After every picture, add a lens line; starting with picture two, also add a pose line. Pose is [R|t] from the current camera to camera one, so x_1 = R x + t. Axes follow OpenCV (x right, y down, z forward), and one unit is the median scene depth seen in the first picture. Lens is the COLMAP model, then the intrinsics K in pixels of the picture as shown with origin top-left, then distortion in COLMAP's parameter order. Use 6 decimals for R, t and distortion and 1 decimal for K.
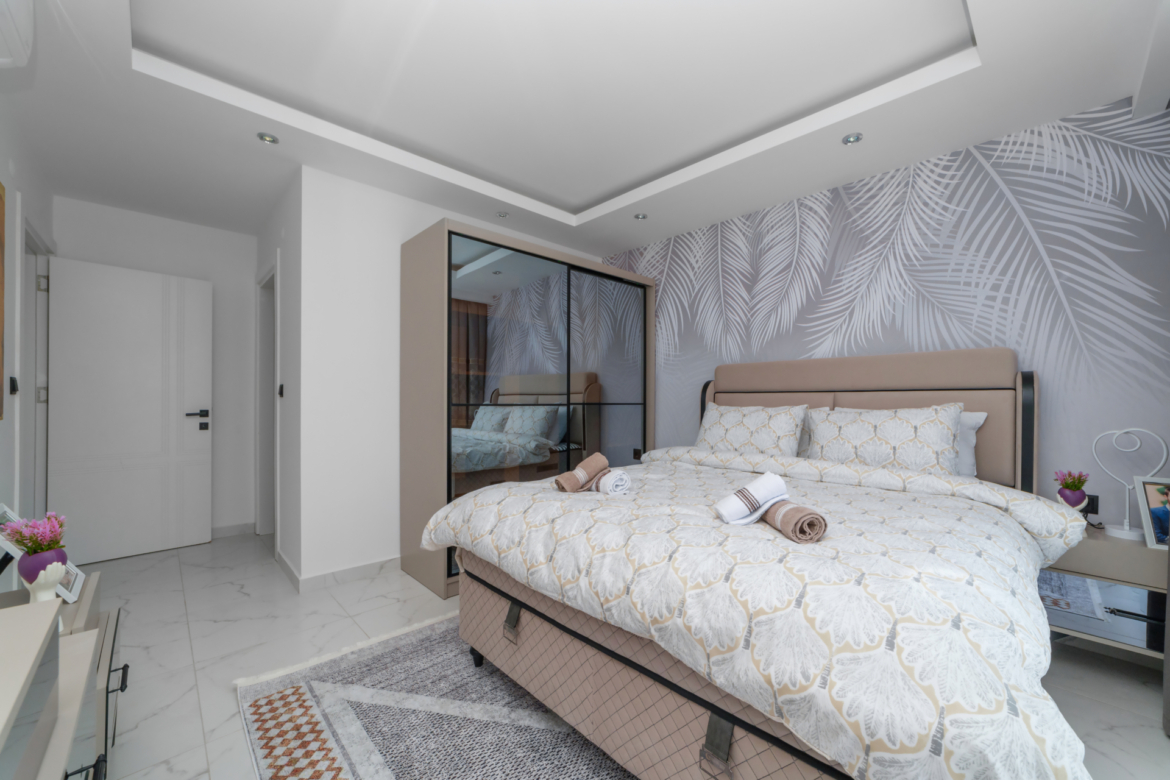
lens RADIAL K [[459.2, 0, 591.1], [0, 459.2, 396.2], [0, 0, 1]] dist [-0.009829, 0.001412]
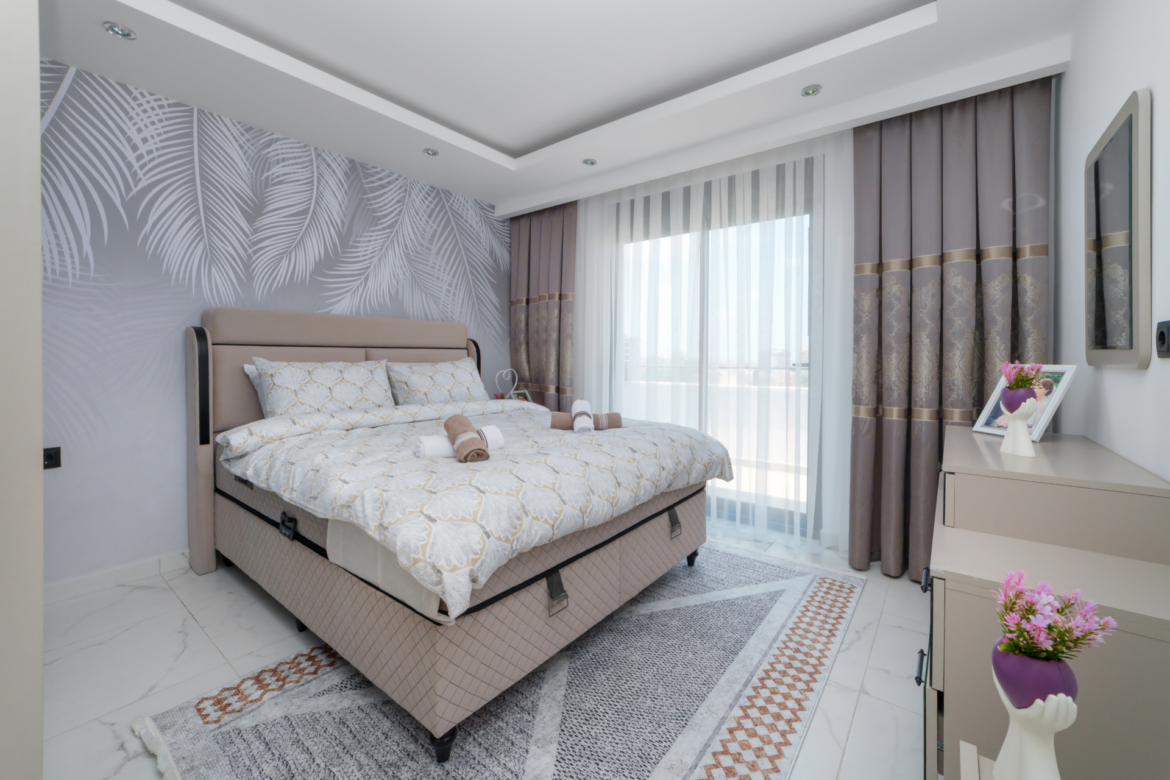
lens RADIAL K [[459.2, 0, 579.6], [0, 459.2, 358.0], [0, 0, 1]] dist [-0.009829, 0.001412]
pose [[-0.122338, -0.008645, 0.992451, -0.650378], [-0.012014, 0.999902, 0.007228, 0.001505], [-0.992416, -0.011039, -0.122430, 0.627124]]
